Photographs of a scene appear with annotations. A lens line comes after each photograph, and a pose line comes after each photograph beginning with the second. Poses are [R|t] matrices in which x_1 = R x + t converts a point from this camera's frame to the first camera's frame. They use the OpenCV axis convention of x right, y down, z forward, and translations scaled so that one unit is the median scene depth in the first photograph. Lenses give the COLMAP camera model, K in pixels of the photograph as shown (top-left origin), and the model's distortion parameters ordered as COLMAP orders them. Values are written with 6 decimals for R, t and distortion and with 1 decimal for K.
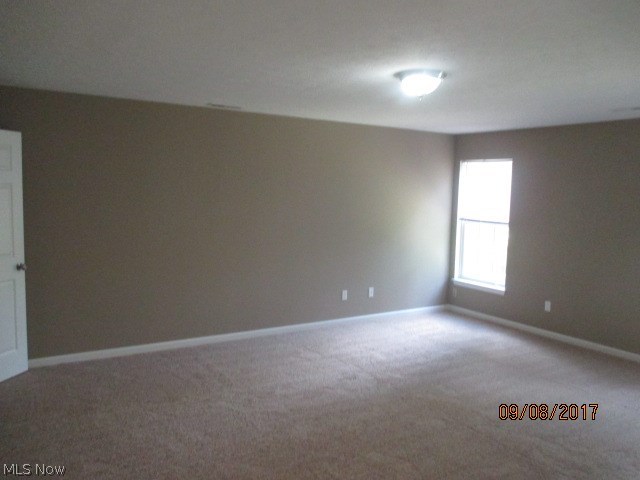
lens RADIAL K [[532.5, 0, 317.8], [0, 532.5, 242.3], [0, 0, 1]] dist [-0.028887, 0.028891]
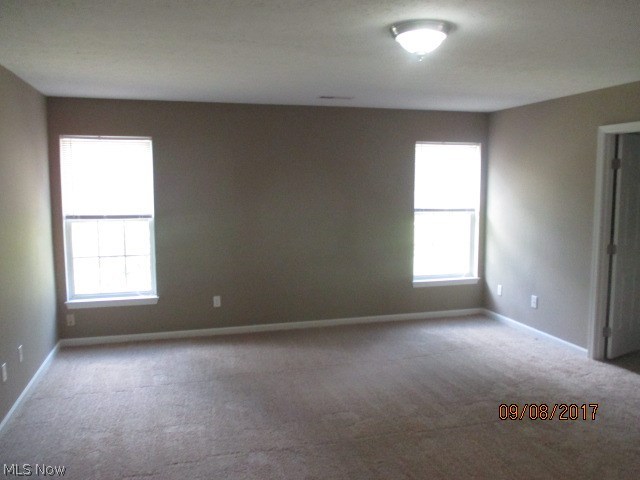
lens RADIAL K [[532.5, 0, 320.1], [0, 532.5, 238.5], [0, 0, 1]] dist [-0.028887, 0.028891]
pose [[0.294237, -0.121284, 0.948006, -0.349450], [0.111486, 0.989499, 0.091990, -0.048361], [-0.949208, 0.078623, 0.304669, 0.522170]]
